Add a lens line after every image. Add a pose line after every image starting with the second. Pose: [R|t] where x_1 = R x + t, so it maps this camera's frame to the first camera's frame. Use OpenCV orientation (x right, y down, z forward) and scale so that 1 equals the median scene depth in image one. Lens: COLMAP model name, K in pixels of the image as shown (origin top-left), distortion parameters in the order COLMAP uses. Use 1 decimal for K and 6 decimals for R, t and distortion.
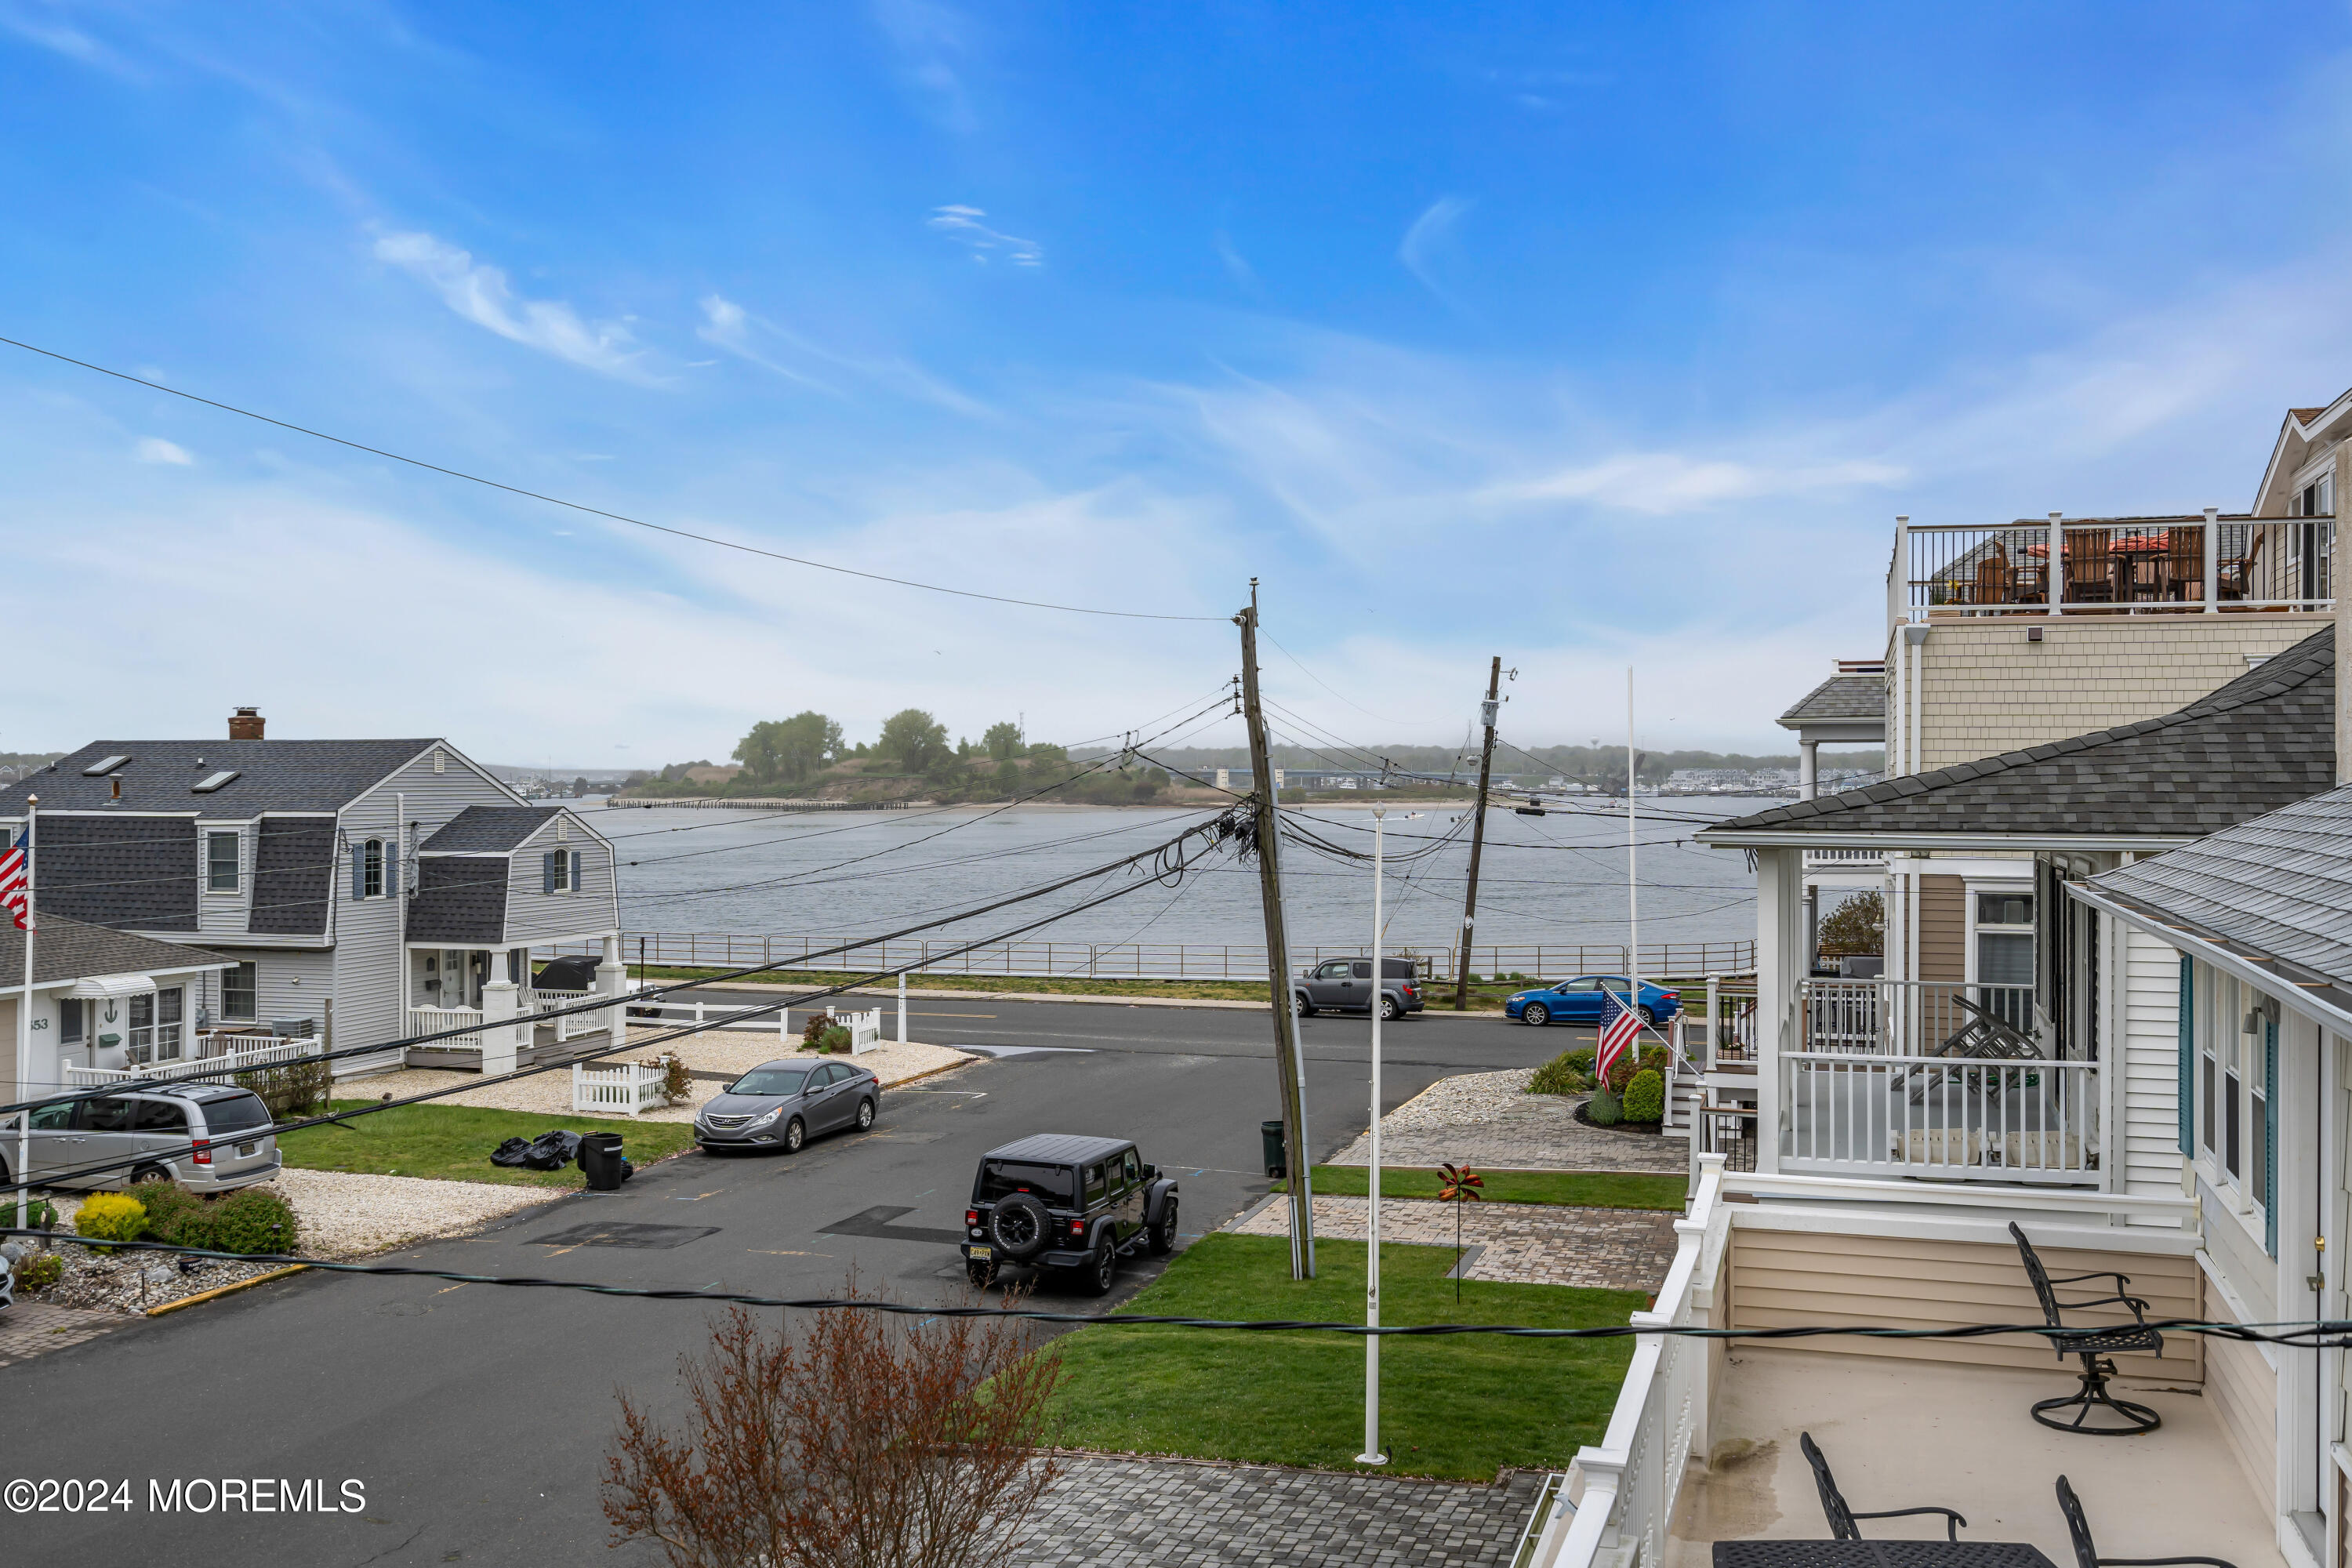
lens RADIAL K [[2215.2, 0, 1093.5], [0, 2215.2, 780.7], [0, 0, 1]] dist [-0.008620, -0.002672]
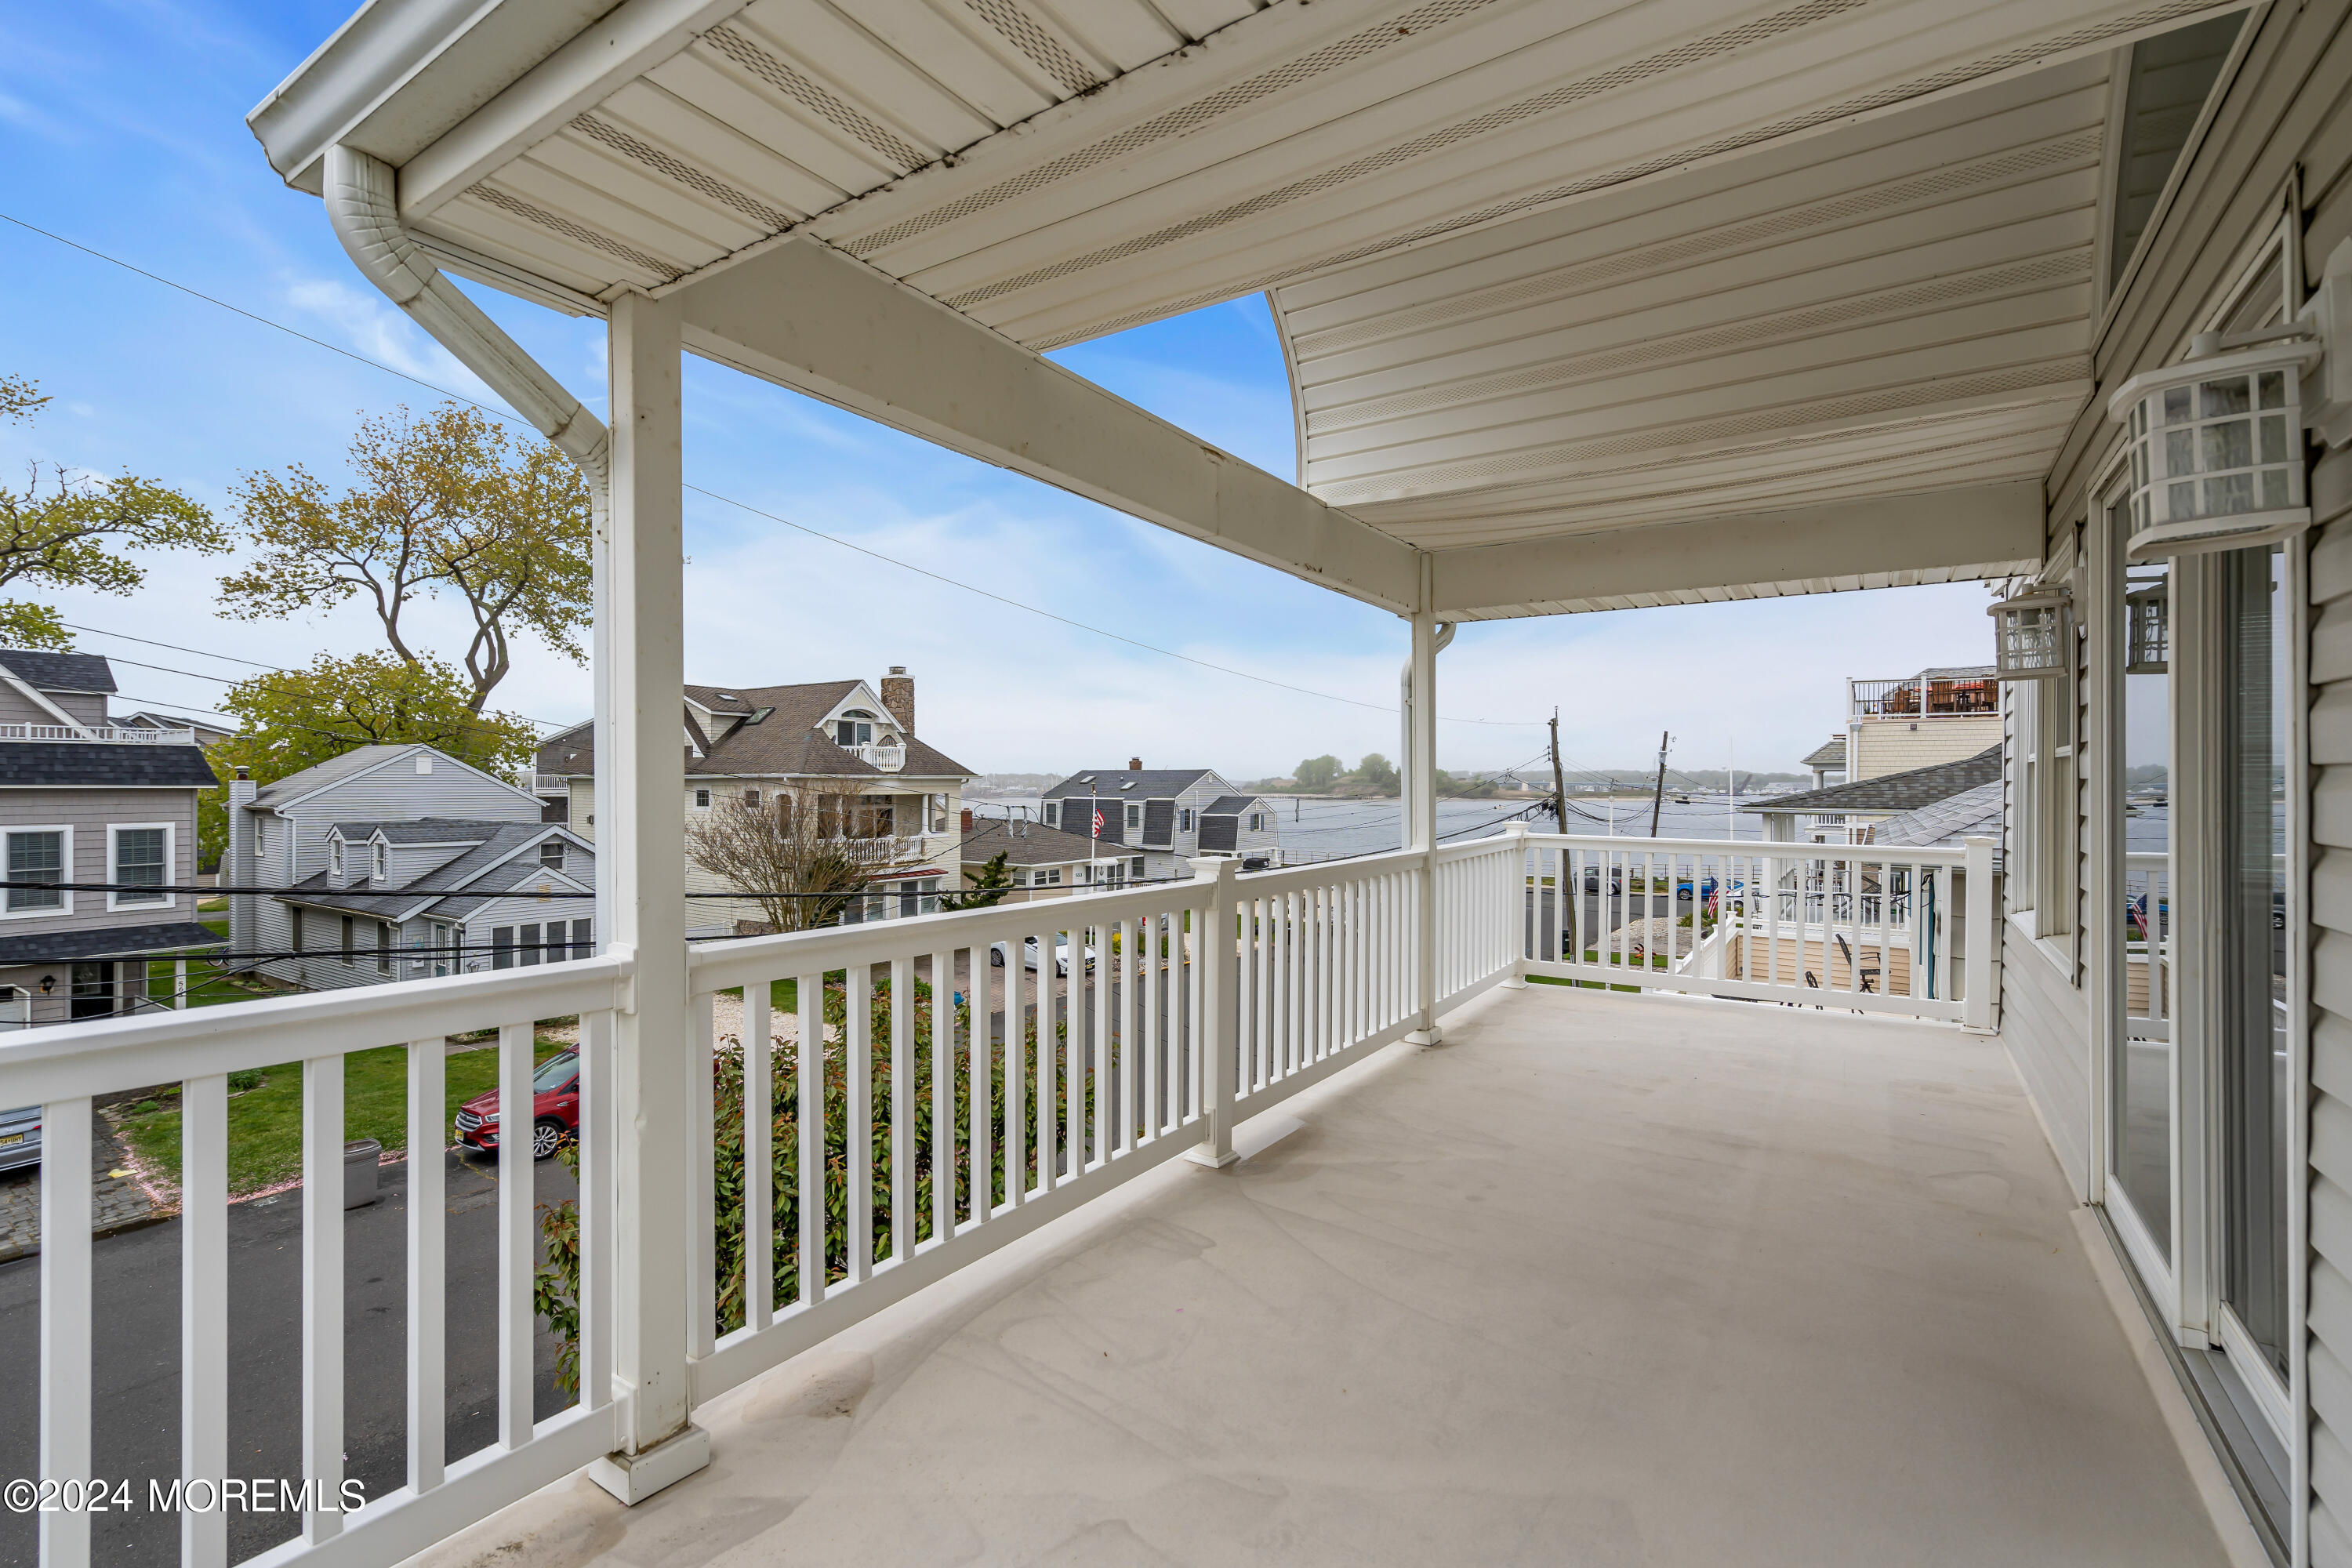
lens RADIAL K [[1041.1, 0, 1168.6], [0, 1041.1, 784.4], [0, 0, 1]] dist [-0.001992, 0.000570]
pose [[0.963870, 0.003779, -0.266345, -0.025400], [-0.004234, 0.999990, -0.001136, -0.000313], [0.266338, 0.002223, 0.963877, -0.174674]]
